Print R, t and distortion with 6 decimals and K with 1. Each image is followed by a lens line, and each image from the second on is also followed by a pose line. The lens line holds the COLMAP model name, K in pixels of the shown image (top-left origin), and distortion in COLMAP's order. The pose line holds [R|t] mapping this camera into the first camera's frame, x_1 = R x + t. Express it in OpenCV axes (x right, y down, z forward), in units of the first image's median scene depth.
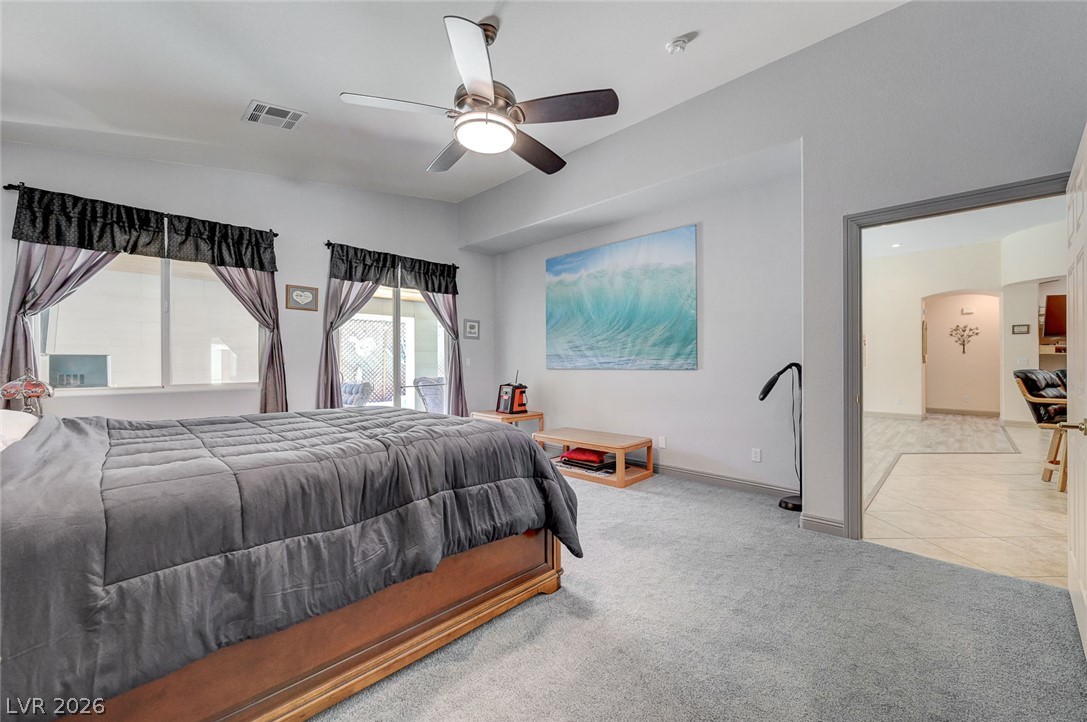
lens RADIAL K [[430.5, 0, 543.5], [0, 430.5, 361.0], [0, 0, 1]] dist [-0.000890, -0.000189]
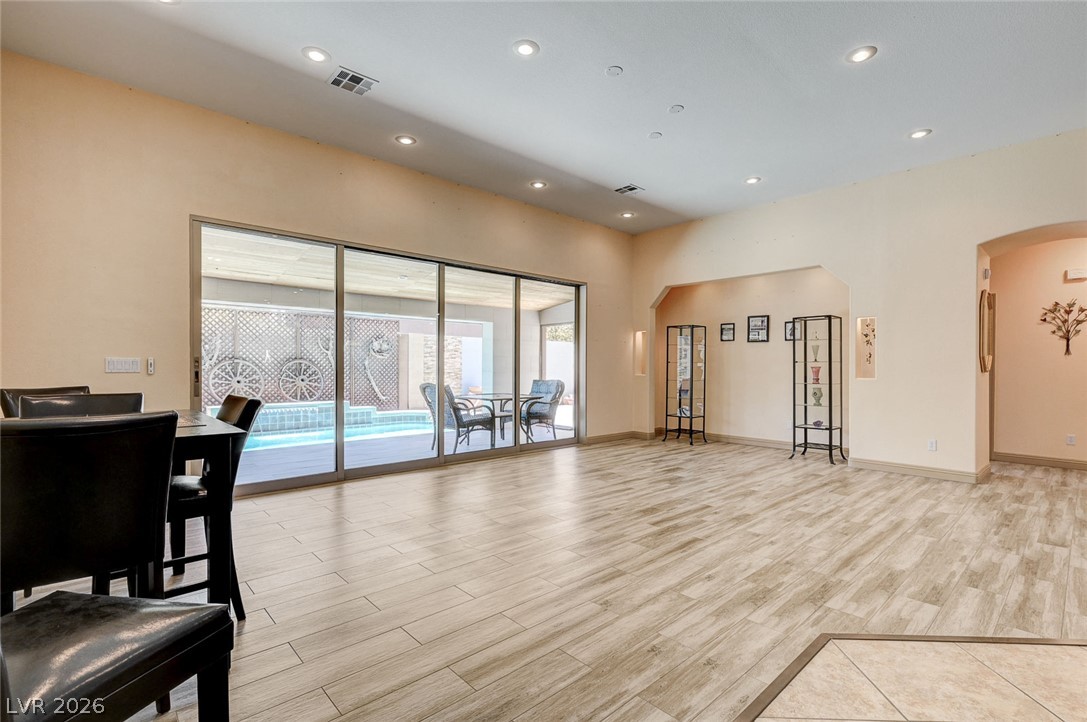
lens RADIAL K [[493.9, 0, 548.3], [0, 493.9, 366.8], [0, 0, 1]] dist [0.000543, 0.000249]
pose [[0.998265, 0.006920, -0.058473, 0.447274], [-0.006776, 0.999974, 0.002661, 0.000968], [0.058490, -0.002260, 0.998285, 0.422129]]
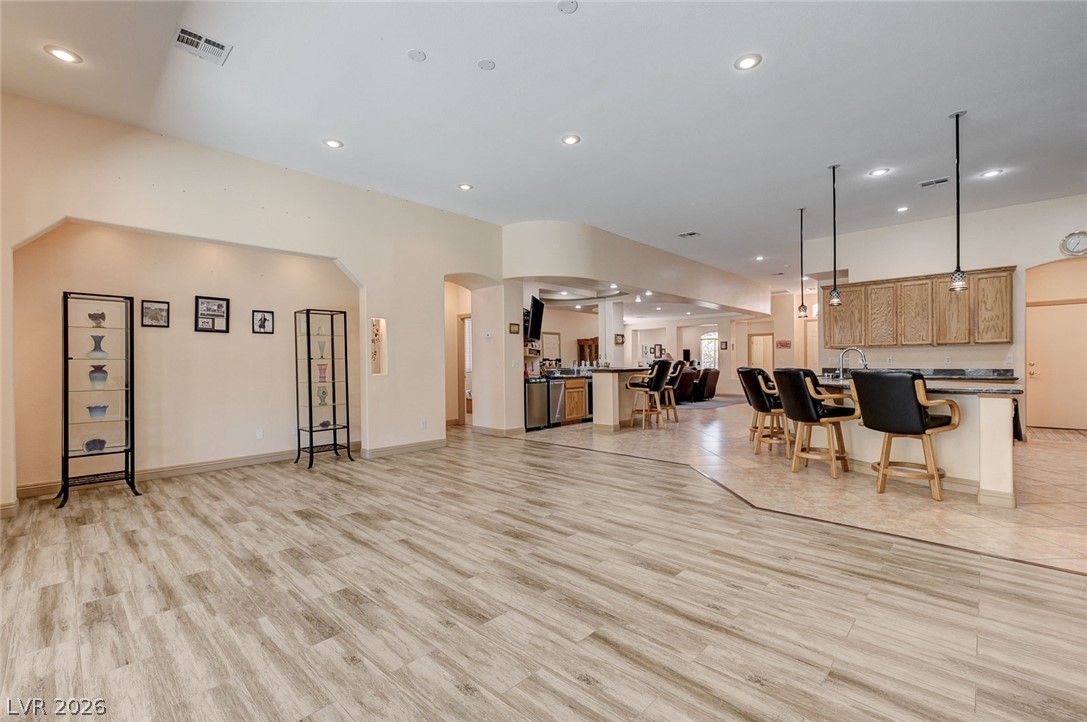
lens RADIAL K [[470.0, 0, 543.5], [0, 470.0, 361.0], [0, 0, 1]] dist [0.000624, 0.000136]
pose [[-0.010349, 0.006468, 0.999926, 0.102720], [0.006701, 0.999957, -0.006398, 0.002253], [-0.999924, 0.006634, -0.010392, 0.932004]]
